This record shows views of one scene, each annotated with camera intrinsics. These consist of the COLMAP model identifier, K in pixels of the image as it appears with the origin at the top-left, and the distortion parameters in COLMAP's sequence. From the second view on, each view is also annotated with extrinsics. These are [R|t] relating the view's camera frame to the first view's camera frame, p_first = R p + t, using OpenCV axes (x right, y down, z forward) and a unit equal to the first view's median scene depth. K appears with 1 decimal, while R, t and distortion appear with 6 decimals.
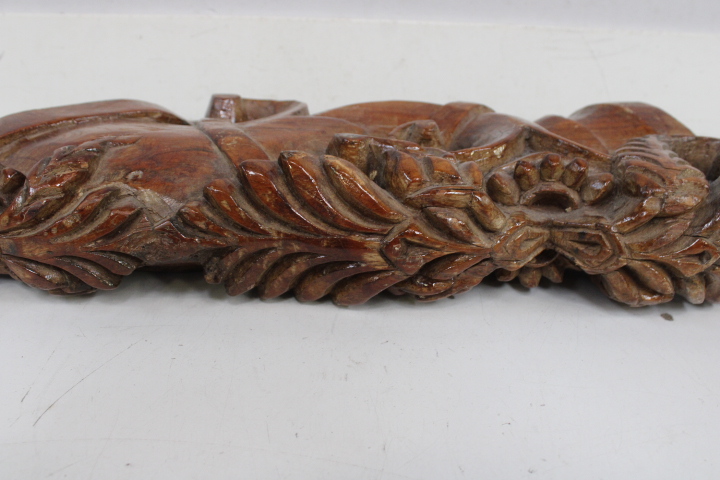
lens RADIAL K [[688.7, 0, 360.0], [0, 688.7, 240.0], [0, 0, 1]] dist [-0.141601, 0.153900]
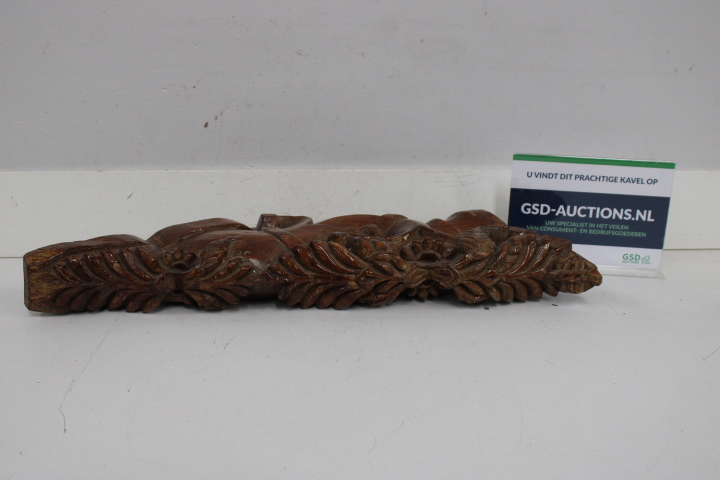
lens RADIAL K [[788.5, 0, 360.0], [0, 788.5, 240.0], [0, 0, 1]] dist [-0.108201, 0.161659]
pose [[0.996304, -0.036493, 0.077765, -0.154425], [0.047307, 0.988720, -0.142107, 0.254117], [-0.071702, 0.145261, 0.986792, -1.633491]]
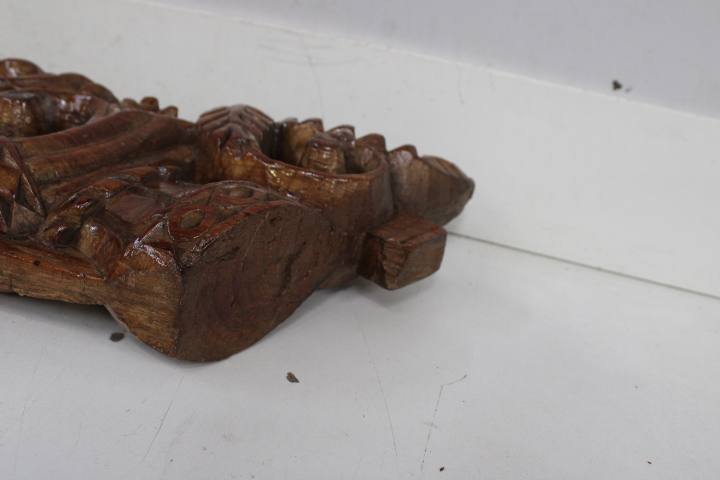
lens RADIAL K [[688.7, 0, 360.0], [0, 688.7, 240.0], [0, 0, 1]] dist [-0.141601, 0.153900]
pose [[0.965602, 0.210363, -0.152838, 0.932653], [-0.213469, 0.976942, -0.004017, -0.079267], [0.148469, 0.036505, 0.988243, 0.176853]]
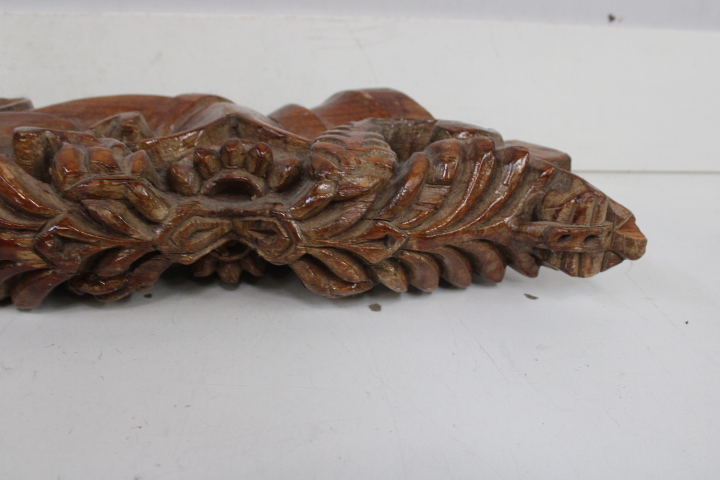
lens RADIAL K [[688.7, 0, 360.0], [0, 688.7, 240.0], [0, 0, 1]] dist [-0.141601, 0.153900]
pose [[0.993439, -0.039143, 0.107453, 0.358309], [0.040769, 0.999084, -0.012979, 0.033235], [-0.106847, 0.017275, 0.994125, 0.041391]]
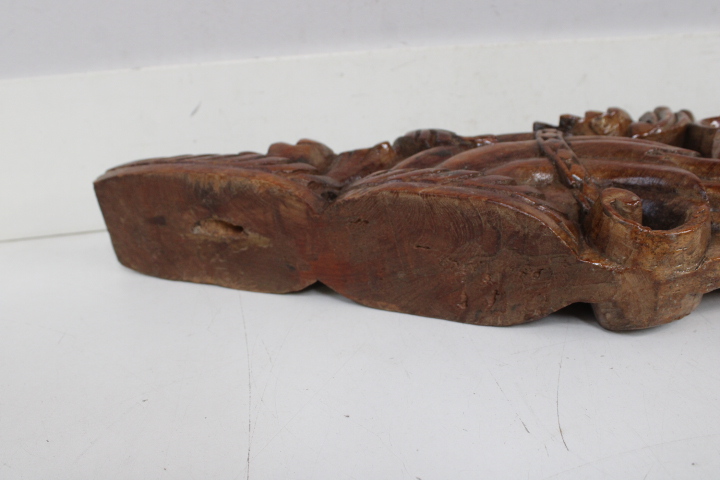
lens RADIAL K [[688.7, 0, 360.0], [0, 688.7, 240.0], [0, 0, 1]] dist [-0.141601, 0.153900]
pose [[0.982288, -0.131124, 0.133851, -0.711669], [0.136136, 0.990267, -0.028959, -0.040048], [-0.128751, 0.046668, 0.990578, 0.011523]]
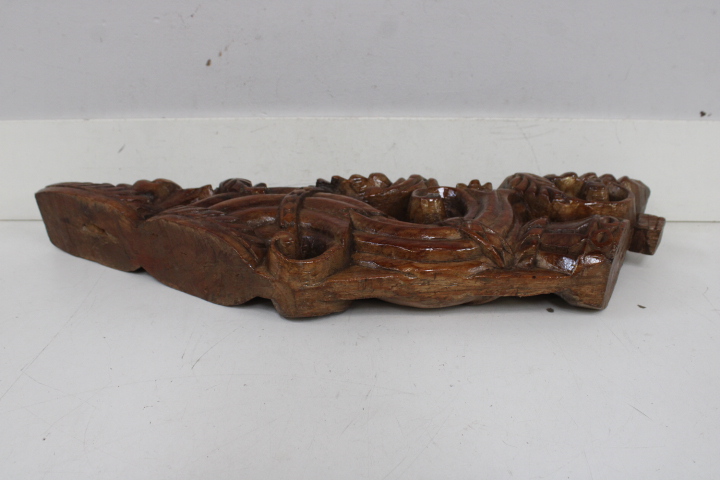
lens RADIAL K [[703.5, 0, 360.0], [0, 703.5, 240.0], [0, 0, 1]] dist [-0.145269, 0.180197]
pose [[0.999306, -0.021217, -0.030620, 0.047563], [0.020107, 0.999146, -0.036106, -0.006363], [0.031360, 0.035465, 0.998879, -0.784236]]
